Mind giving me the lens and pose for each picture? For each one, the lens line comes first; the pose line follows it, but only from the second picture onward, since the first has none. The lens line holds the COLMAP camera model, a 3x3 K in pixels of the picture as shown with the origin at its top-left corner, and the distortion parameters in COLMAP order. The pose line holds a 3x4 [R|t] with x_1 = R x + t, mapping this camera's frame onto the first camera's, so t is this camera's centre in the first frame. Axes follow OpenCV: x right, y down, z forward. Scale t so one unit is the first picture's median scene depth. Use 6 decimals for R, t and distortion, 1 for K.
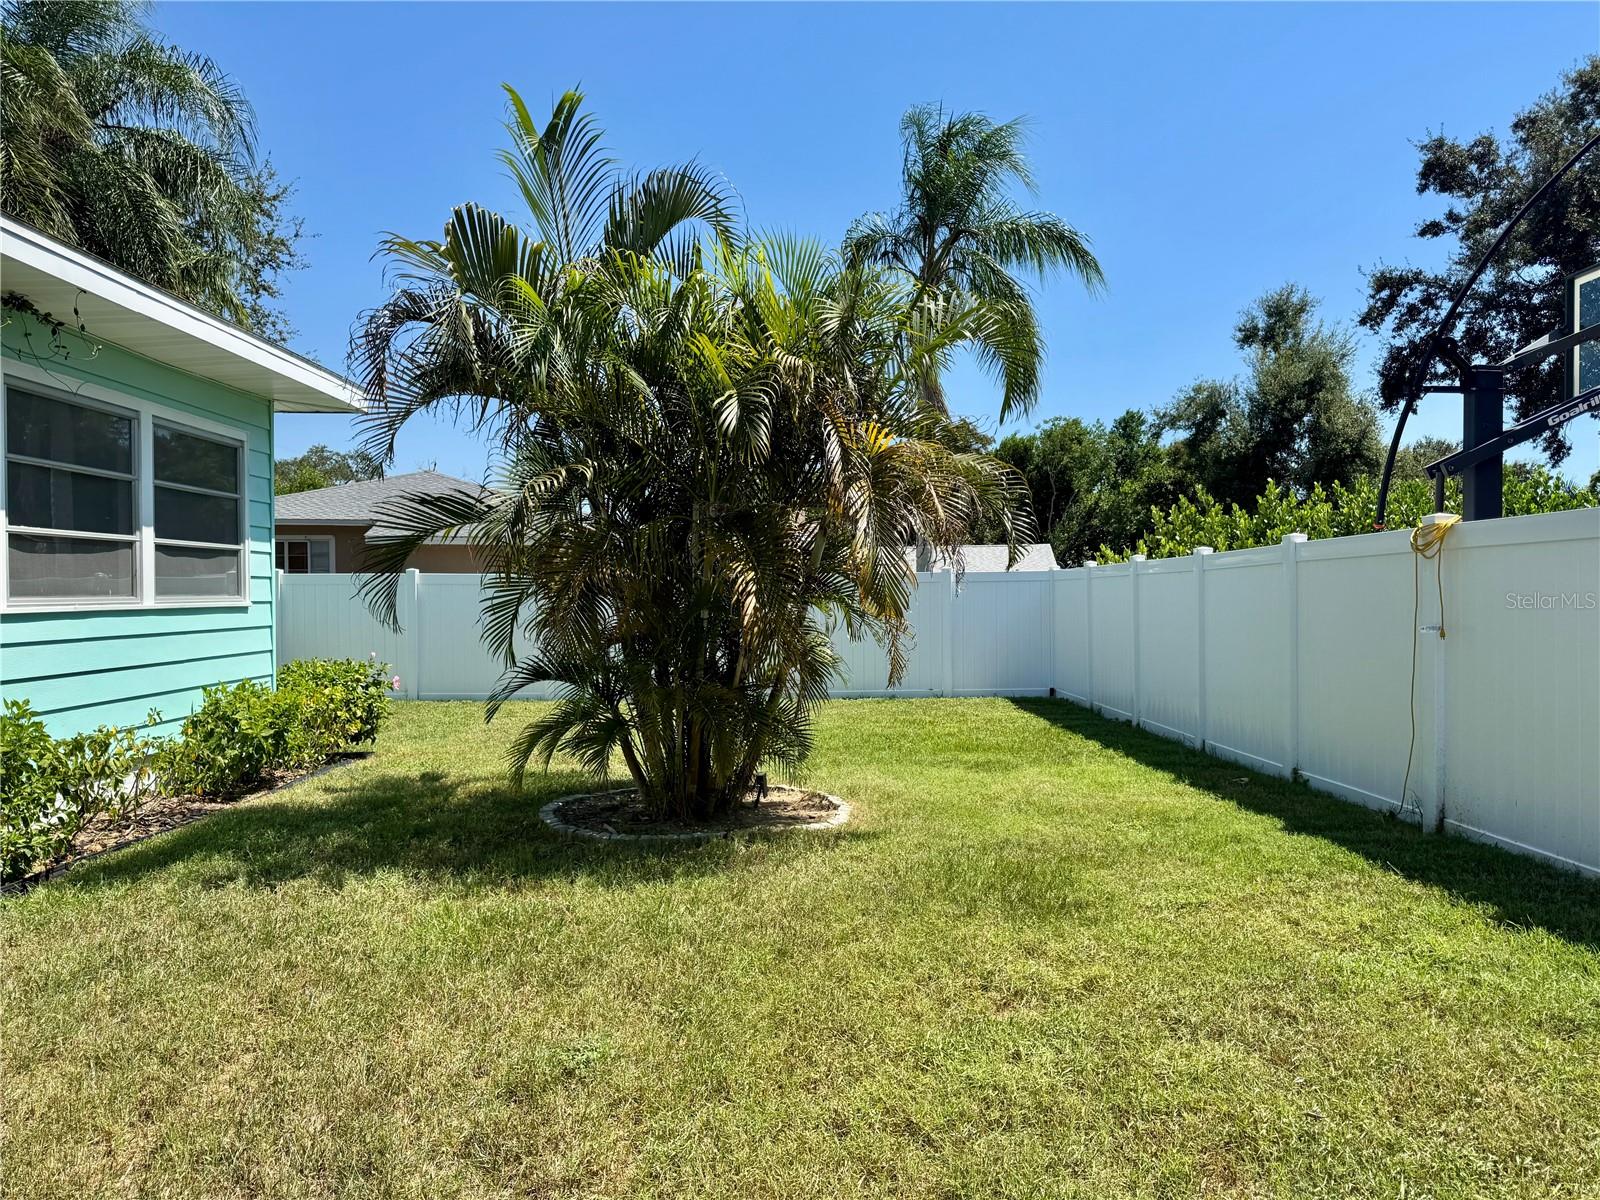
lens RADIAL K [[1127.5, 0, 808.4], [0, 1127.5, 613.9], [0, 0, 1]] dist [0.048911, -0.058434]
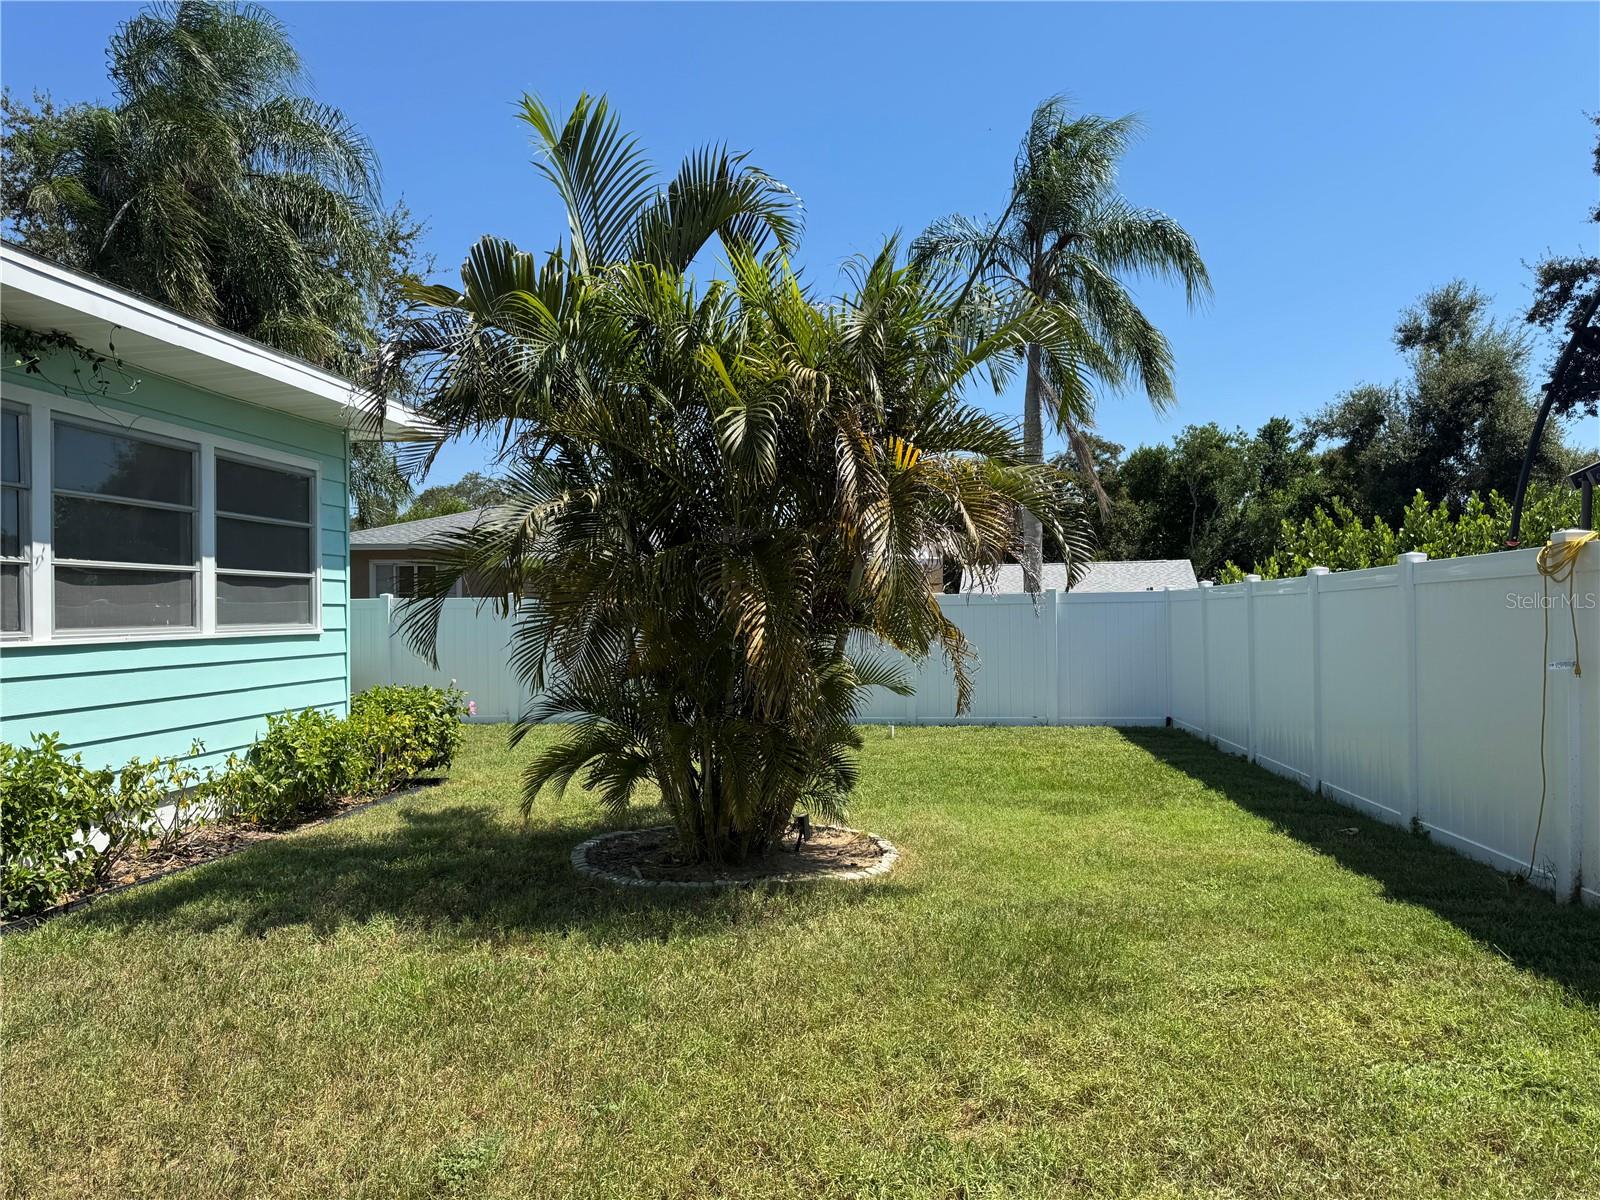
lens RADIAL K [[1127.5, 0, 812.5], [0, 1127.5, 606.2], [0, 0, 1]] dist [0.048911, -0.058434]
pose [[0.992217, -0.003979, -0.124456, 0.092829], [0.001198, 0.999748, -0.022413, -0.011471], [0.124514, 0.022090, 0.991972, 0.077943]]
